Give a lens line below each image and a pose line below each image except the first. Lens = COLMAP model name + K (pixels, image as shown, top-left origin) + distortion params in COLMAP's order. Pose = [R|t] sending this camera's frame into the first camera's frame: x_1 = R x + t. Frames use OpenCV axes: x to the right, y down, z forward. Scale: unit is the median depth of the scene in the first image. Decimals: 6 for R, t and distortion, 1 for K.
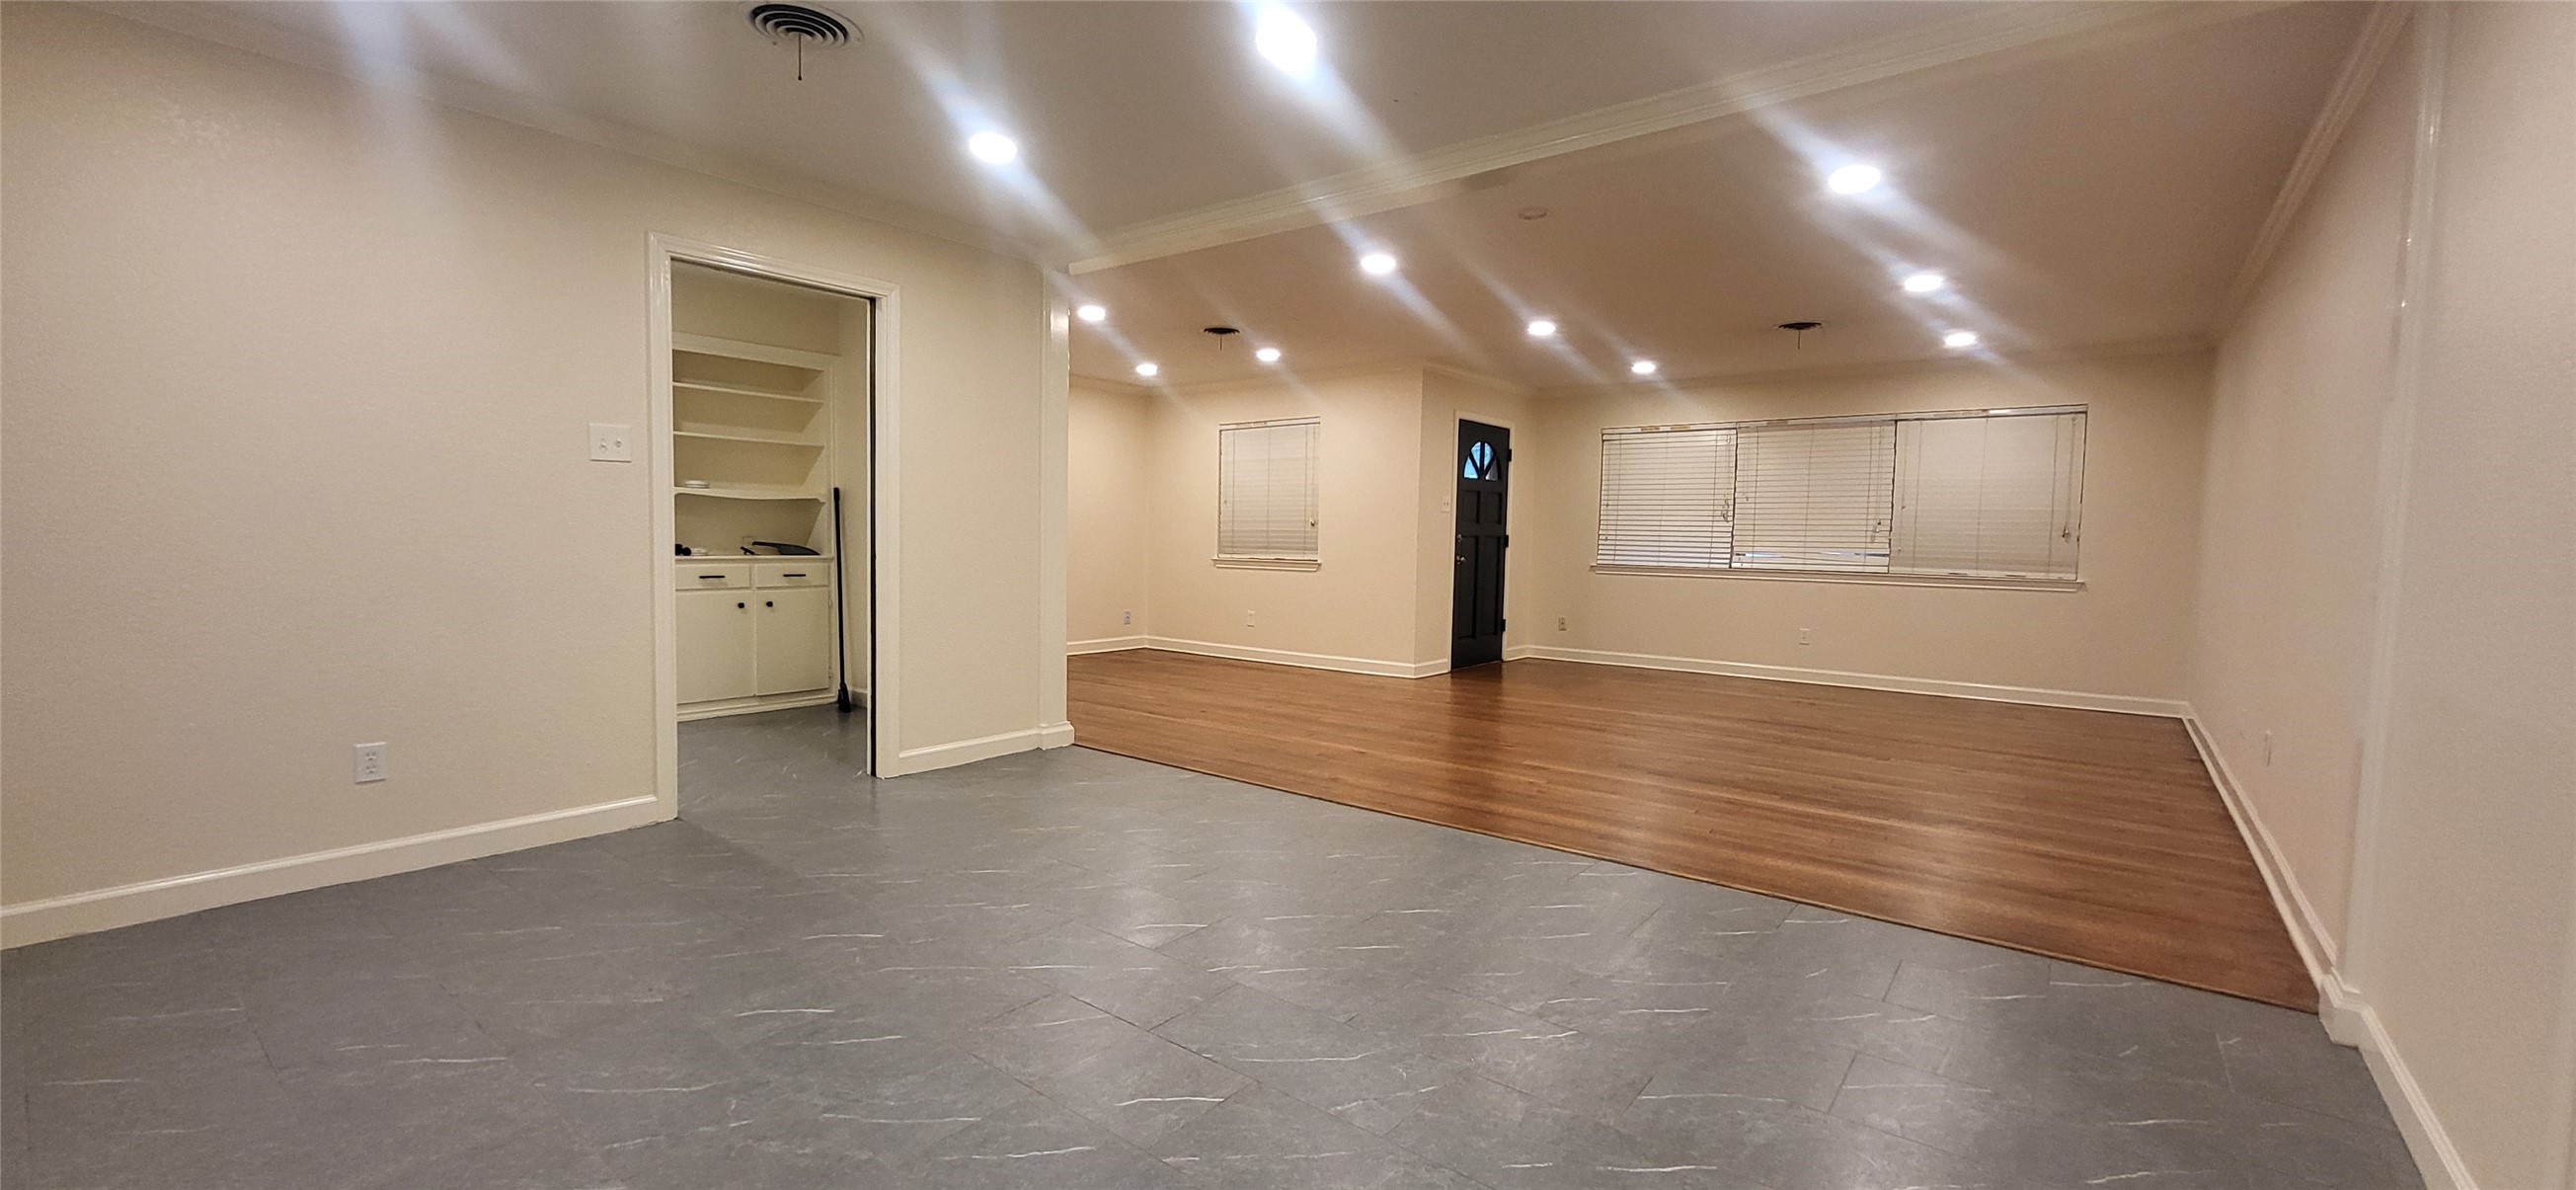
lens RADIAL K [[1020.9, 0, 1277.8], [0, 1020.9, 597.9], [0, 0, 1]] dist [-0.001413, 0.000395]
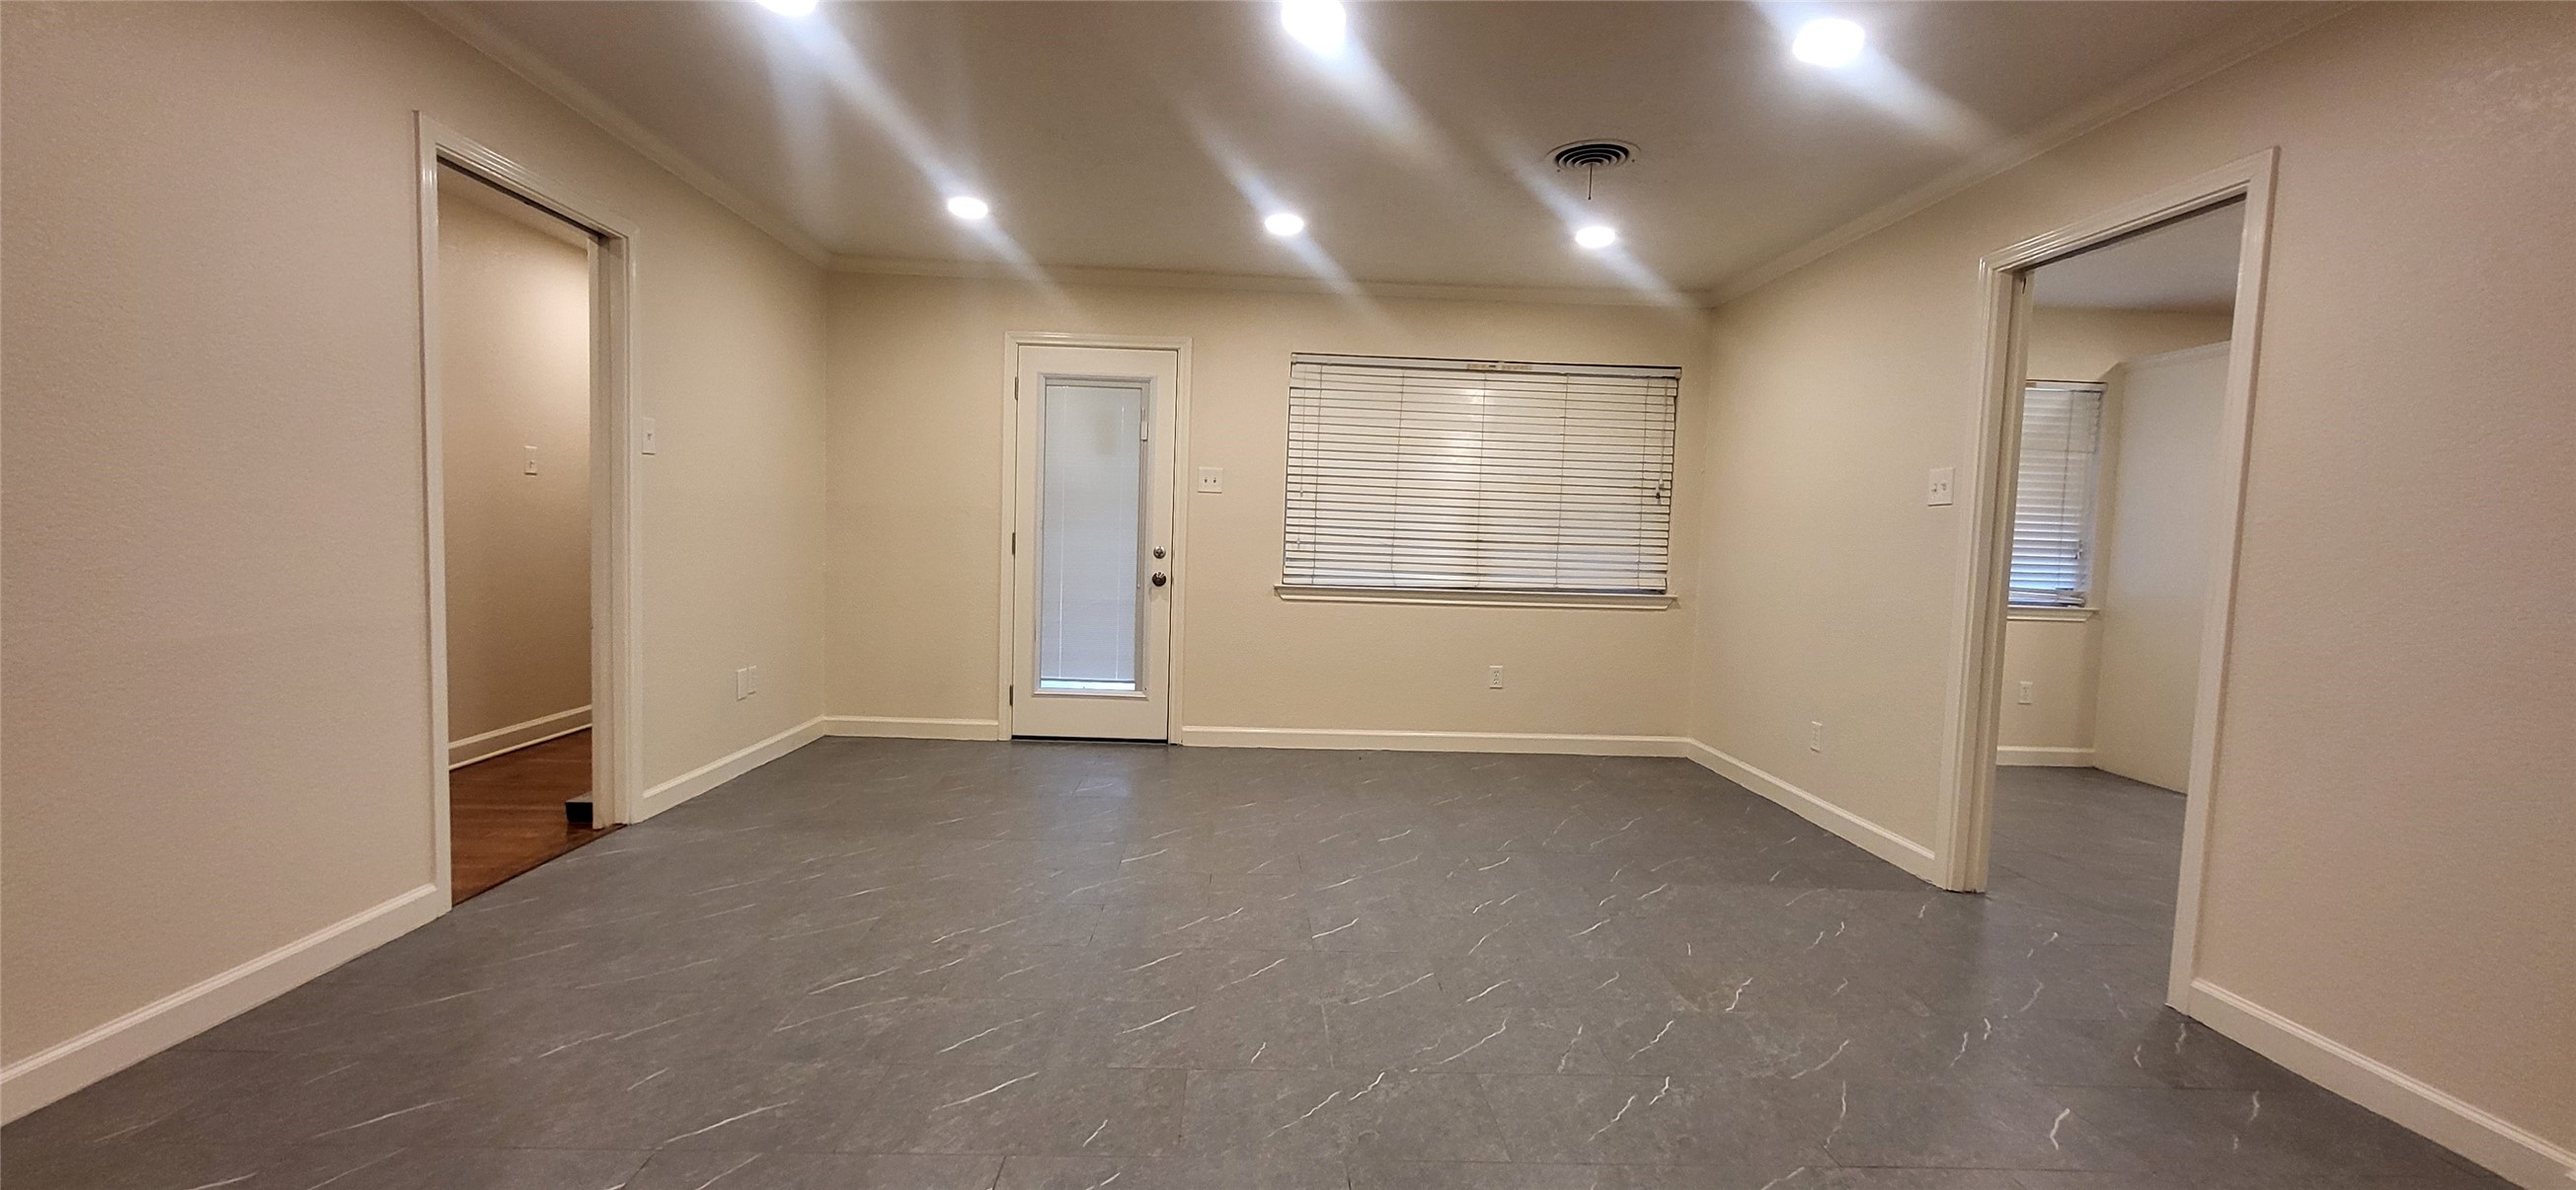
lens RADIAL K [[1020.9, 0, 1277.8], [0, 1020.9, 597.9], [0, 0, 1]] dist [-0.001413, 0.000395]
pose [[-0.761983, 0.000480, -0.647597, 0.208174], [-0.088144, 0.990617, 0.104447, -0.038462], [0.641570, 0.136669, -0.754791, 0.578107]]
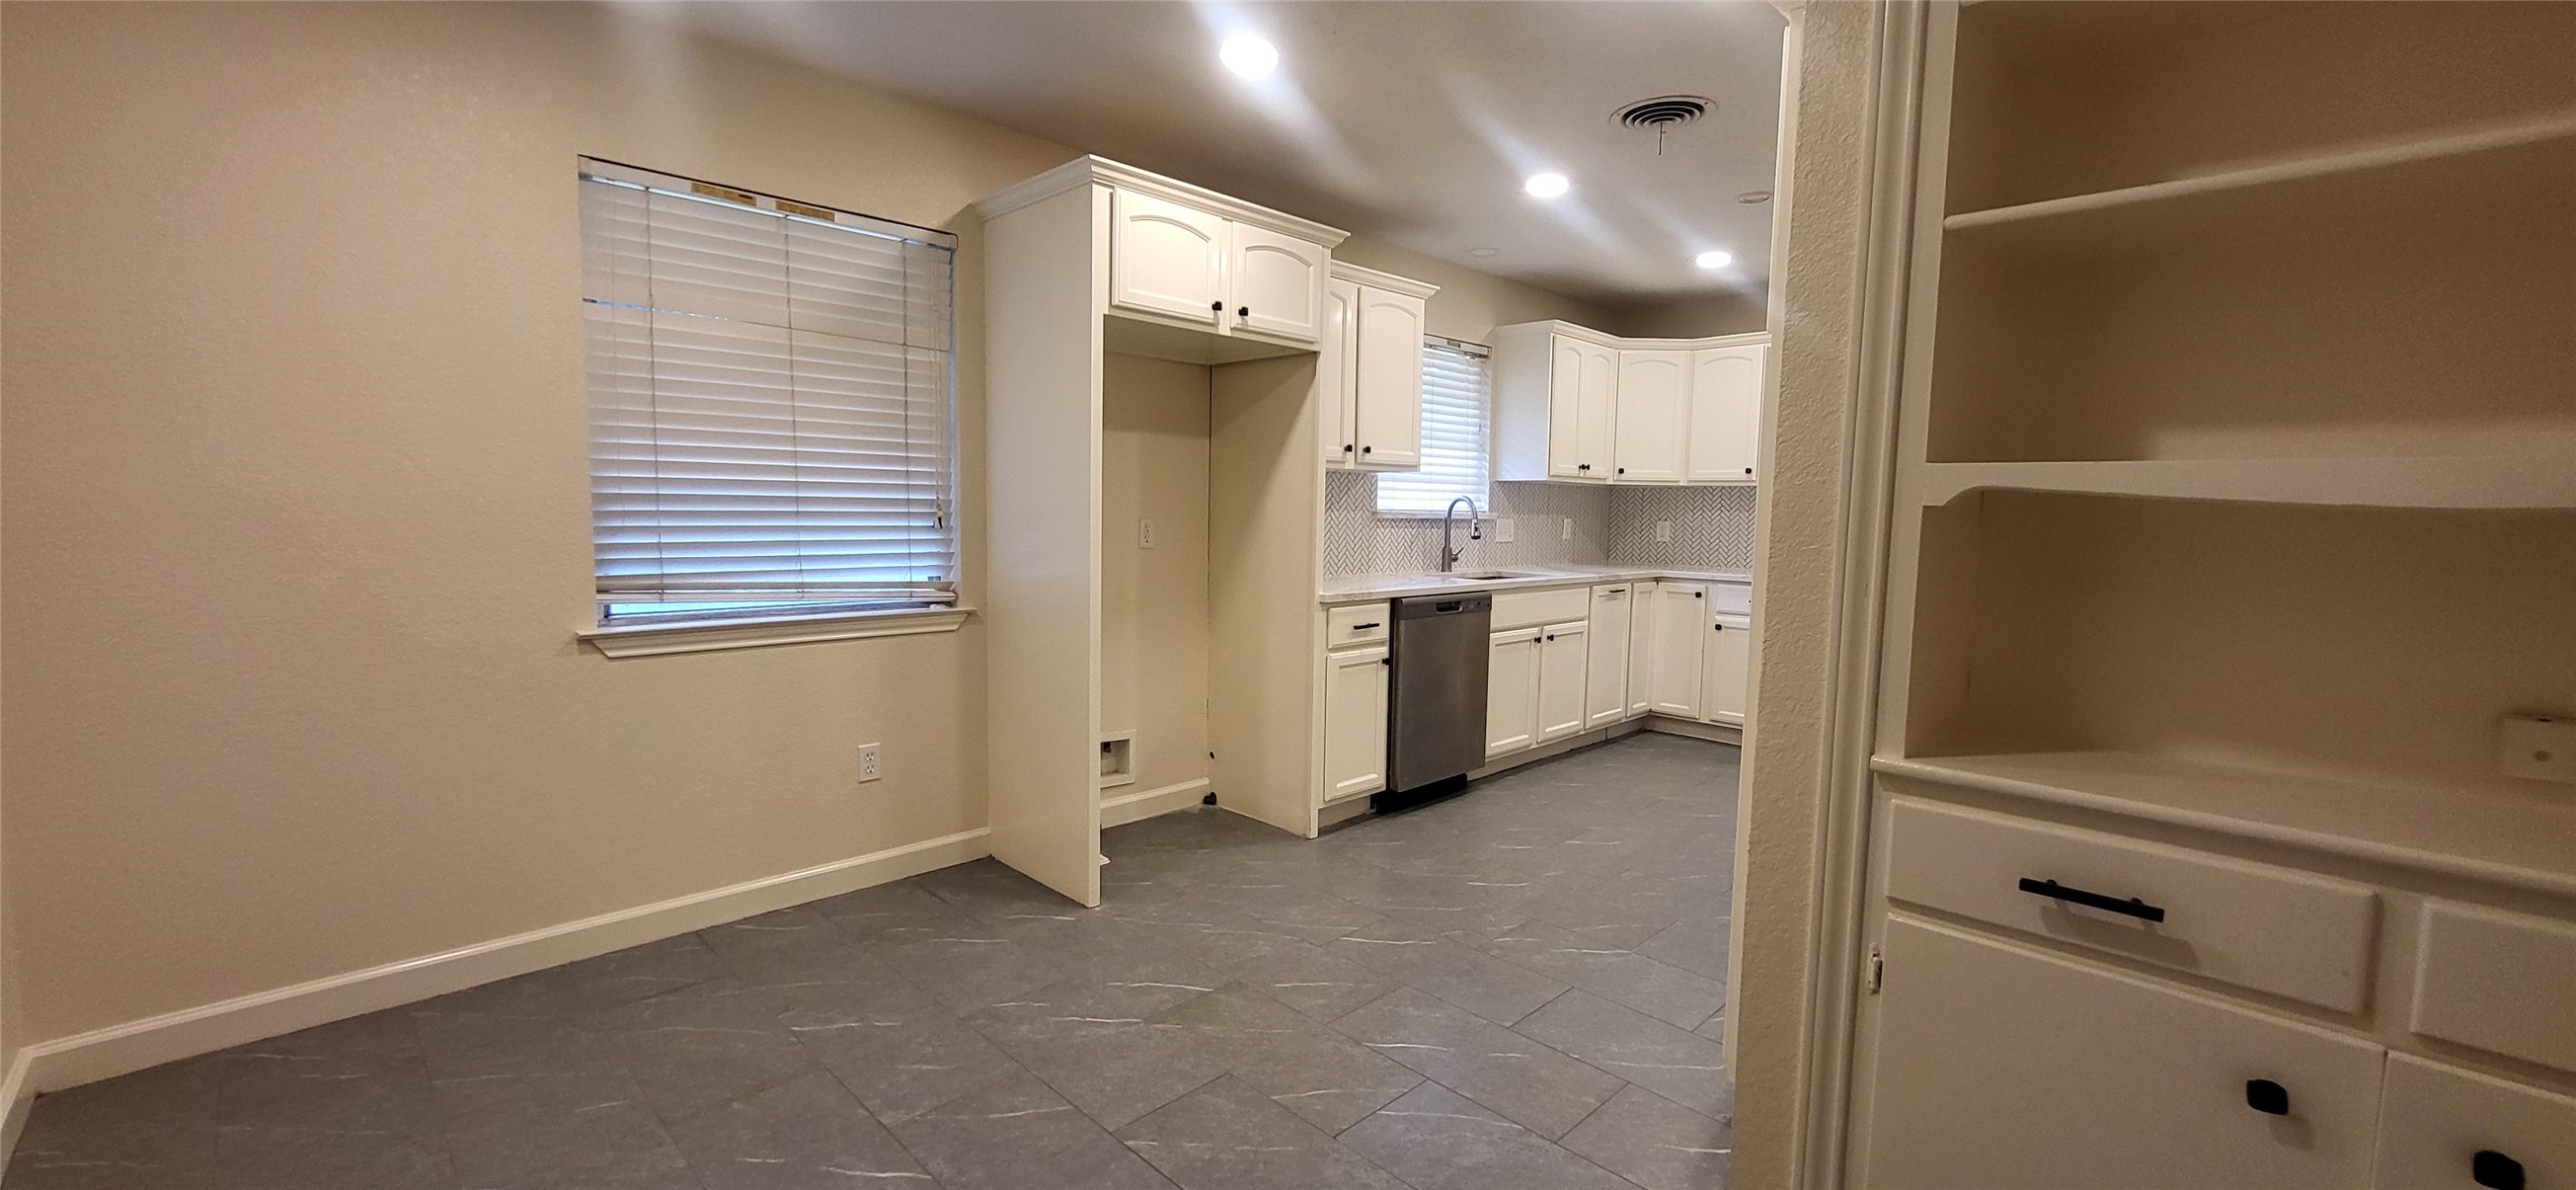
lens RADIAL K [[1020.9, 0, 1277.8], [0, 1020.9, 597.9], [0, 0, 1]] dist [-0.001413, 0.000395]
pose [[-0.117269, 0.069720, -0.990650, -0.236337], [-0.086315, 0.993042, 0.080106, -0.056627], [0.989342, 0.094902, -0.110435, 0.586802]]
